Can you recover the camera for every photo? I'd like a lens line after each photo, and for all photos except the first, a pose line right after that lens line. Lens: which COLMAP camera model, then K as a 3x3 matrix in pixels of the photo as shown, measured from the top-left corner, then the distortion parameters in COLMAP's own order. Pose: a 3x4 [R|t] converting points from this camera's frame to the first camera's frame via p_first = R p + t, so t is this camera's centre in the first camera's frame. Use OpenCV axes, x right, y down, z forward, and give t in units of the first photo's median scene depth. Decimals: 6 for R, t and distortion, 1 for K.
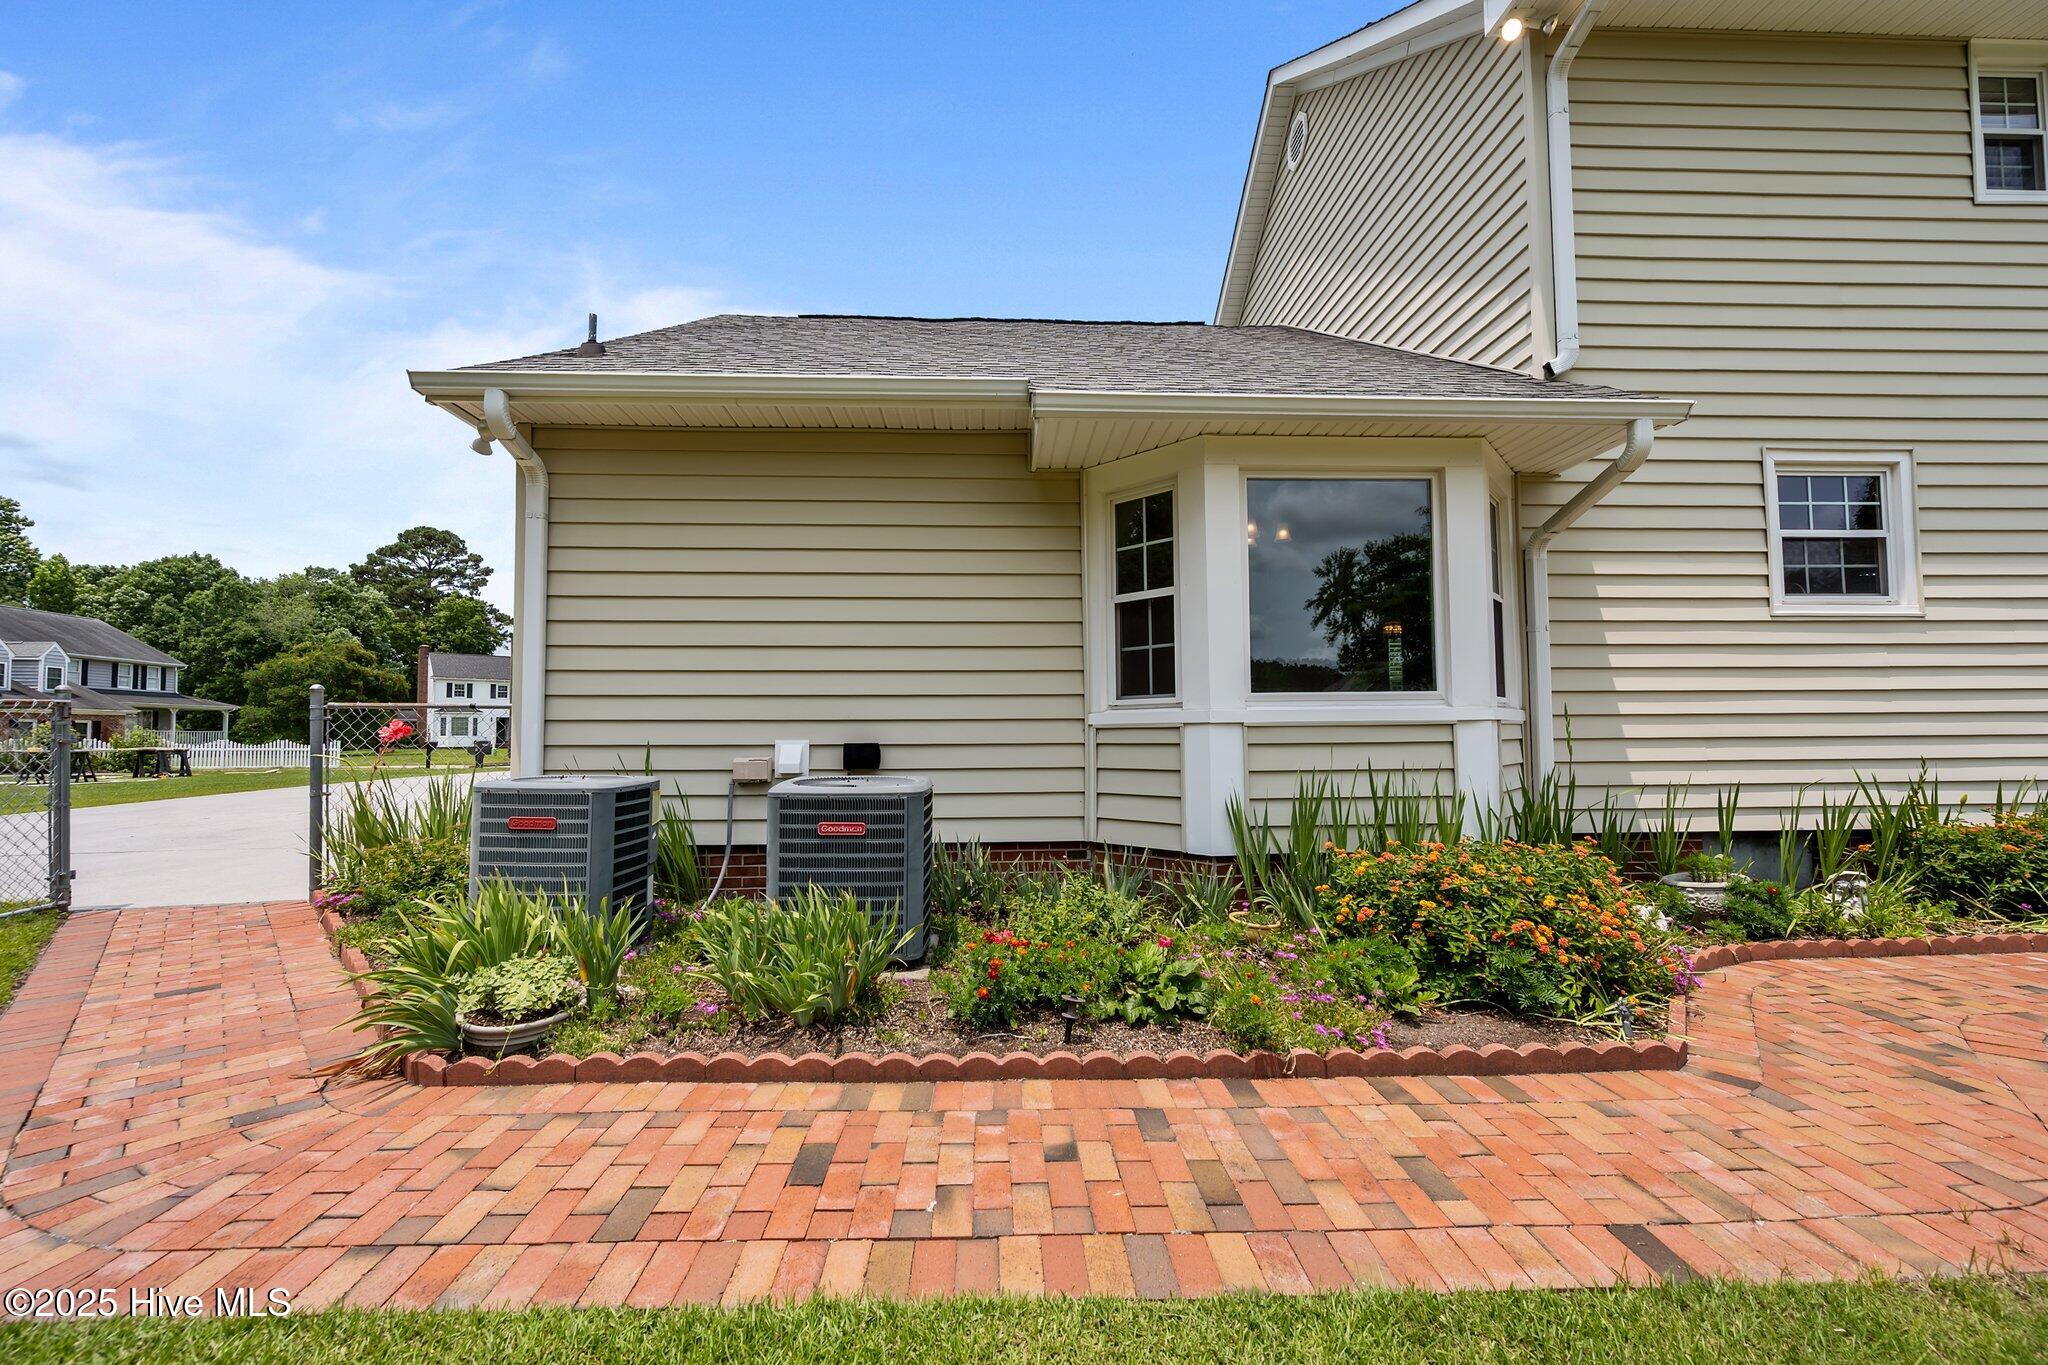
lens RADIAL K [[809.9, 0, 1037.2], [0, 809.9, 700.6], [0, 0, 1]] dist [-0.001480, -0.000063]
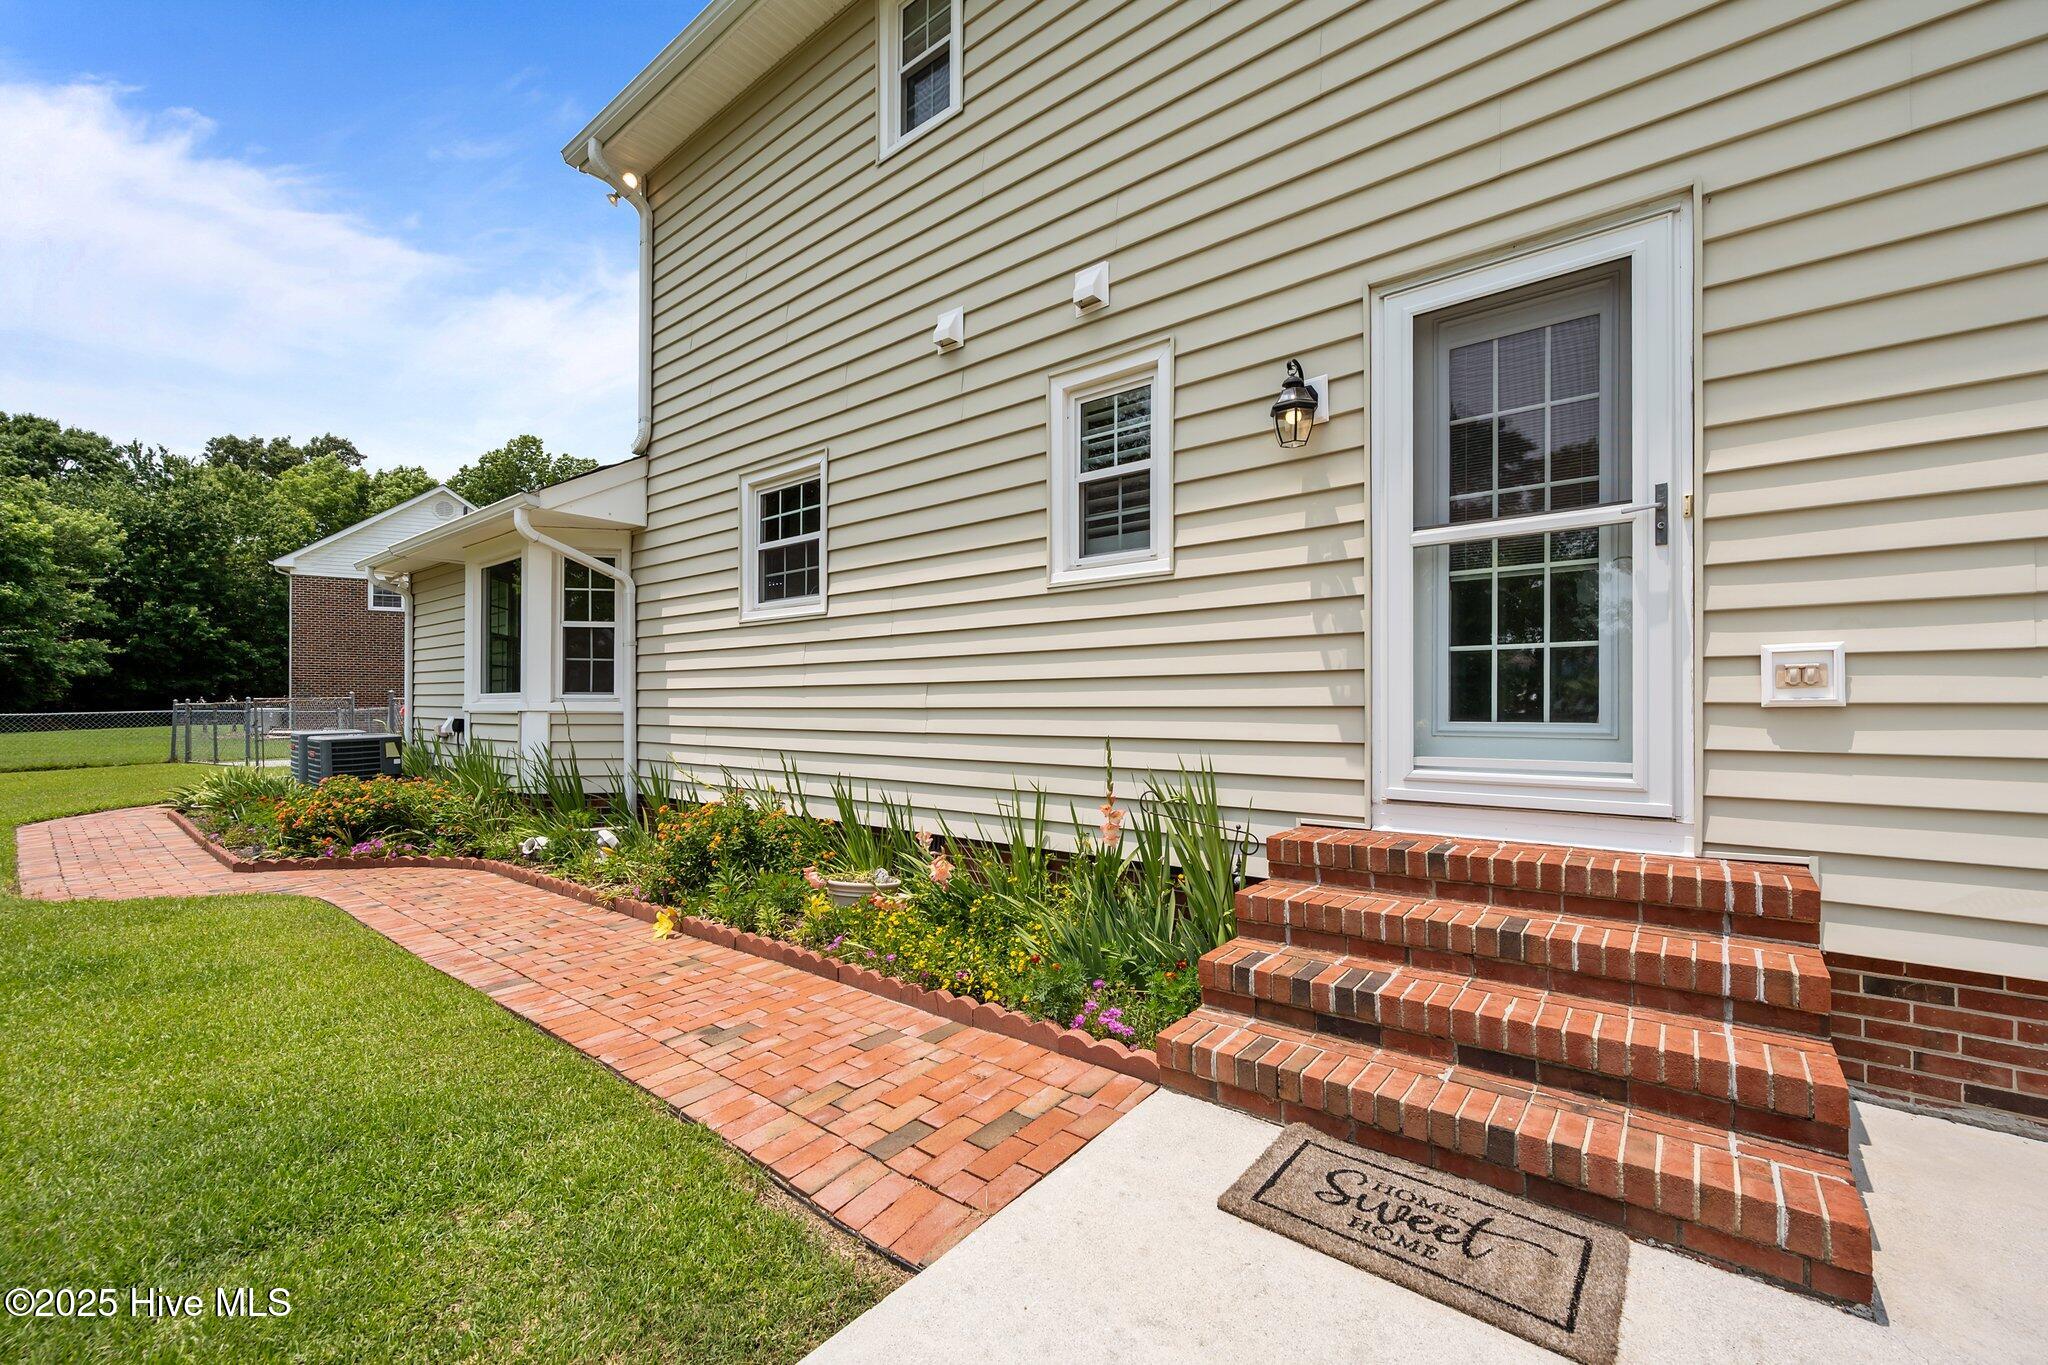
lens RADIAL K [[809.9, 0, 1027.4], [0, 809.9, 709.6], [0, 0, 1]] dist [-0.001480, -0.000063]
pose [[0.756665, 0.011318, -0.653705, 2.107441], [0.021573, 0.998874, 0.042264, -0.022292], [0.653447, -0.046082, 0.755568, 0.411746]]
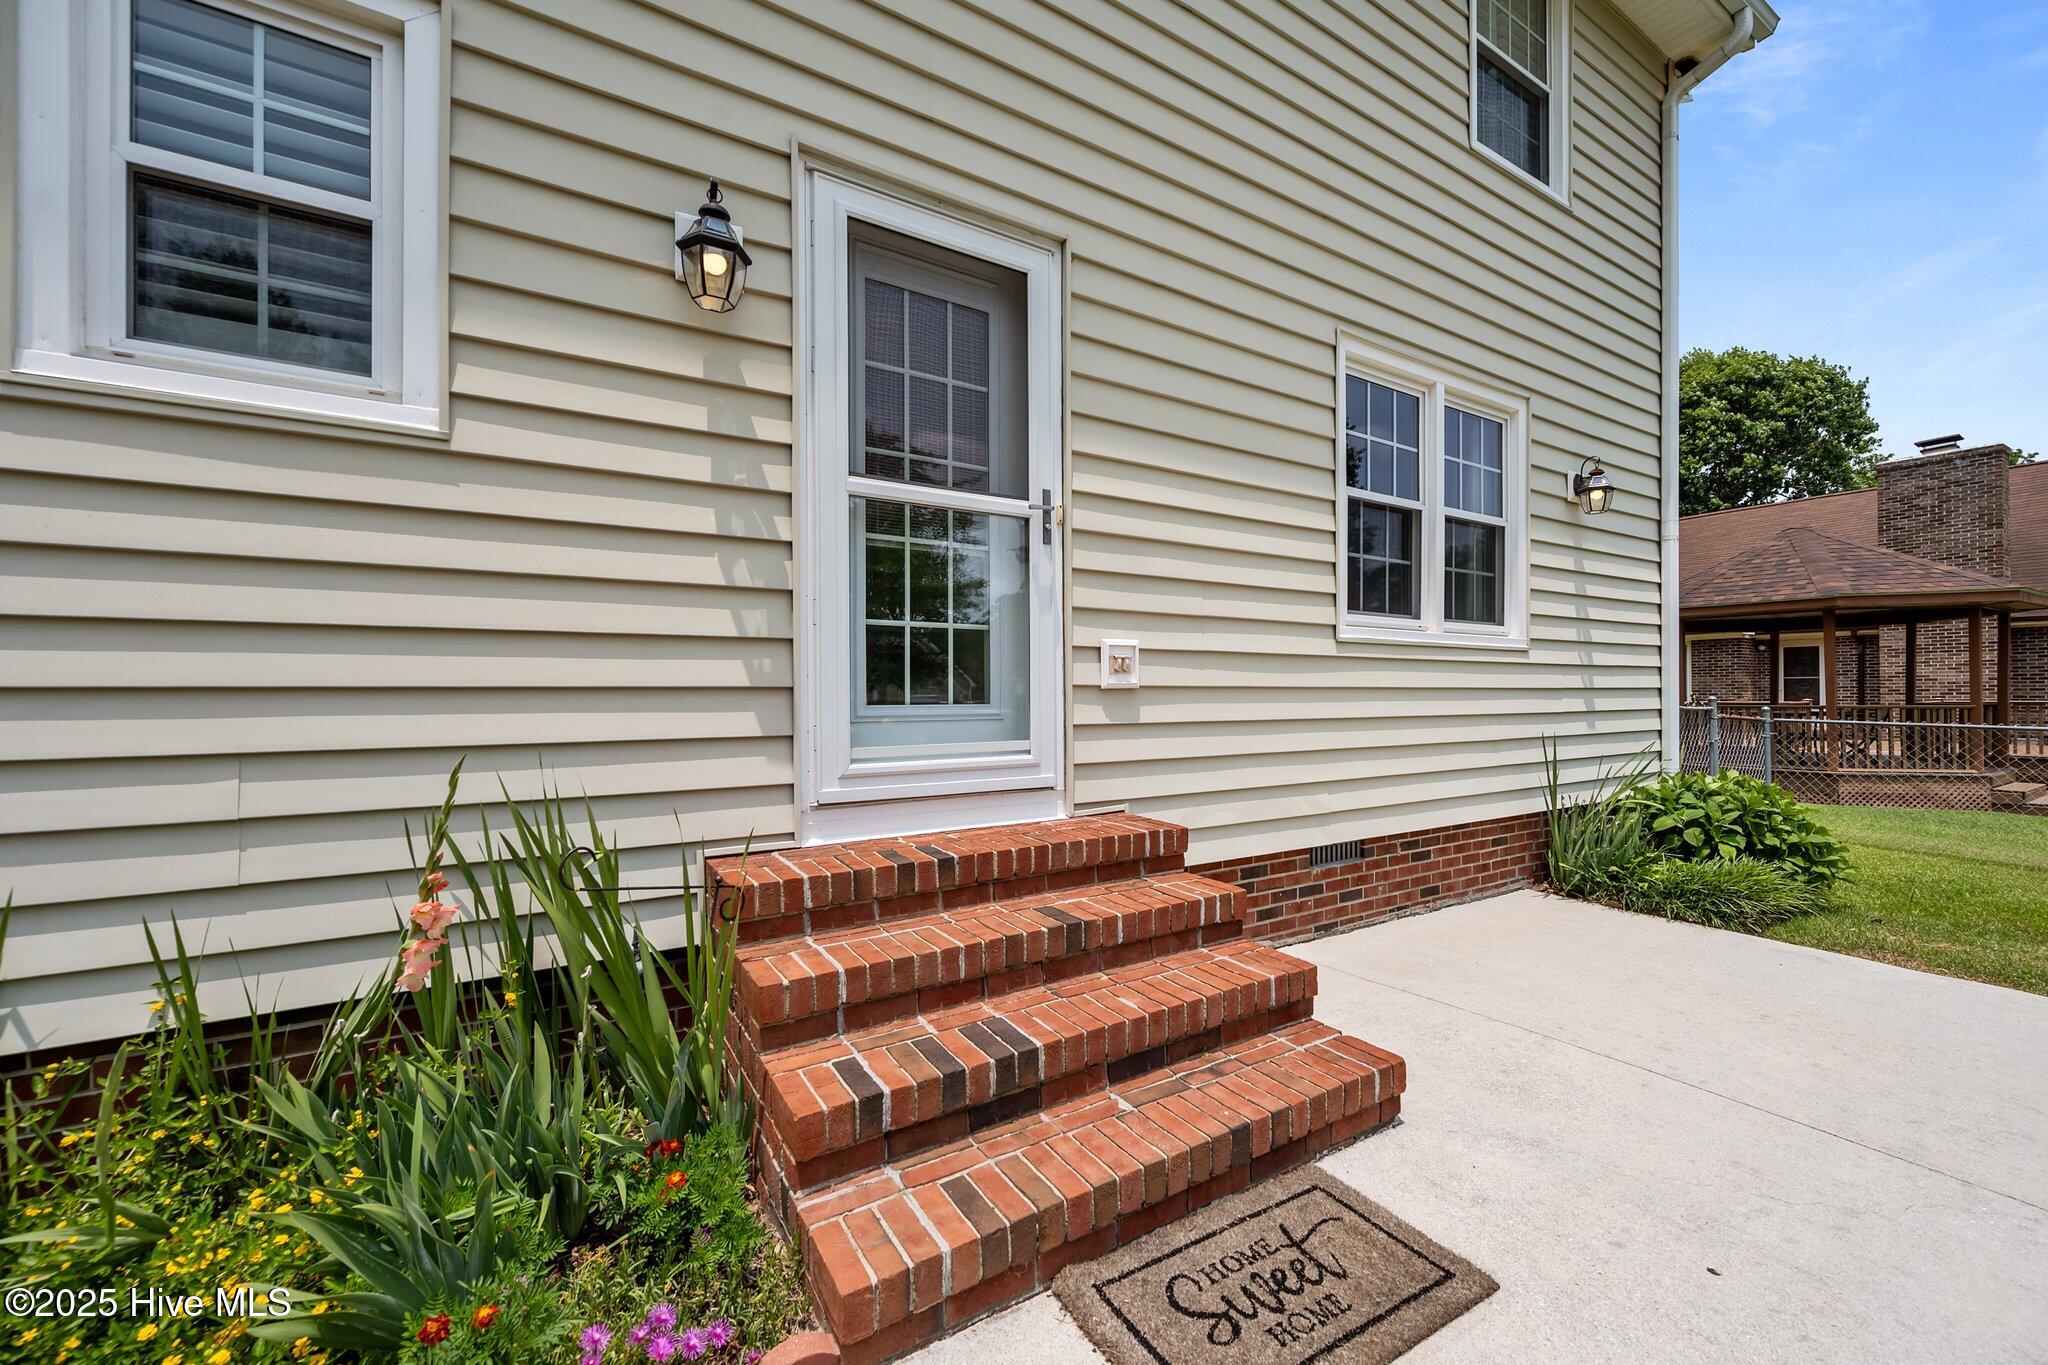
lens RADIAL K [[809.9, 0, 1034.2], [0, 809.9, 691.4], [0, 0, 1]] dist [-0.001480, -0.000063]
pose [[0.868687, 0.008227, 0.495292, 1.761986], [-0.024276, 0.999368, 0.025978, -0.005182], [-0.494766, -0.034590, 0.868338, 0.577972]]
